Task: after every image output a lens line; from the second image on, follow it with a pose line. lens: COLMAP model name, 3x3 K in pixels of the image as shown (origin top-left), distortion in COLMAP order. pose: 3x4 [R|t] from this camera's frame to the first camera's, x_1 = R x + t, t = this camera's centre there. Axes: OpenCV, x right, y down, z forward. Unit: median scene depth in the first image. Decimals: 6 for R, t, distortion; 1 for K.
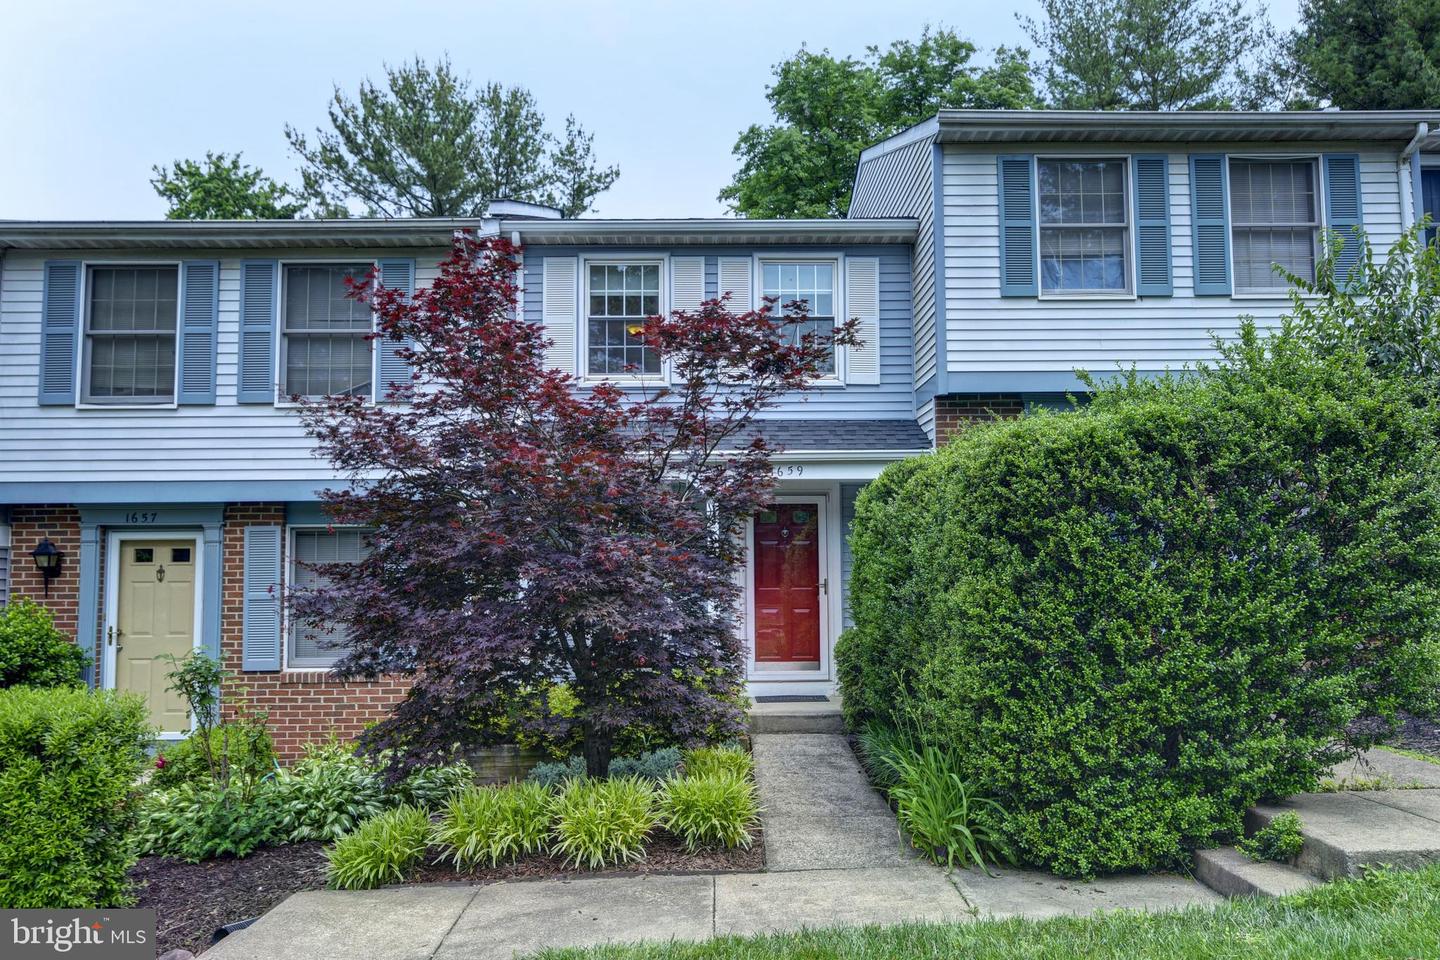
lens RADIAL K [[1097.4, 0, 716.5], [0, 1097.4, 481.1], [0, 0, 1]] dist [-0.003583, -0.001502]
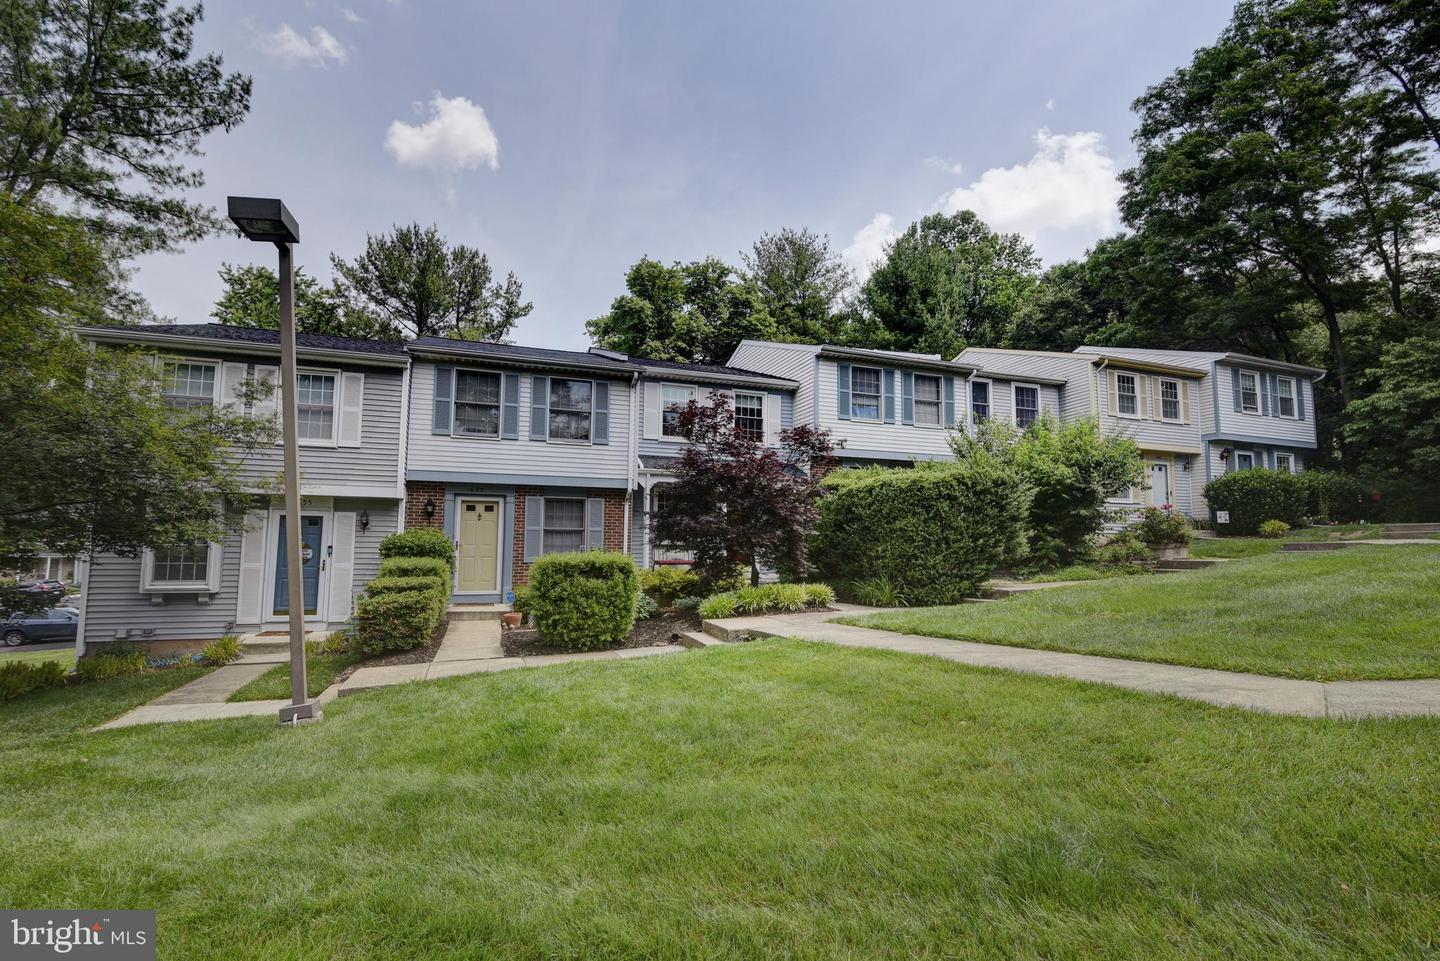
lens RADIAL K [[660.9, 0, 721.8], [0, 660.9, 479.0], [0, 0, 1]] dist [-0.022413, 0.003112]
pose [[0.941970, 0.049293, 0.332059, -0.501577], [-0.044834, 0.998772, -0.021079, 0.017511], [-0.332691, 0.004969, 0.943023, -0.365115]]
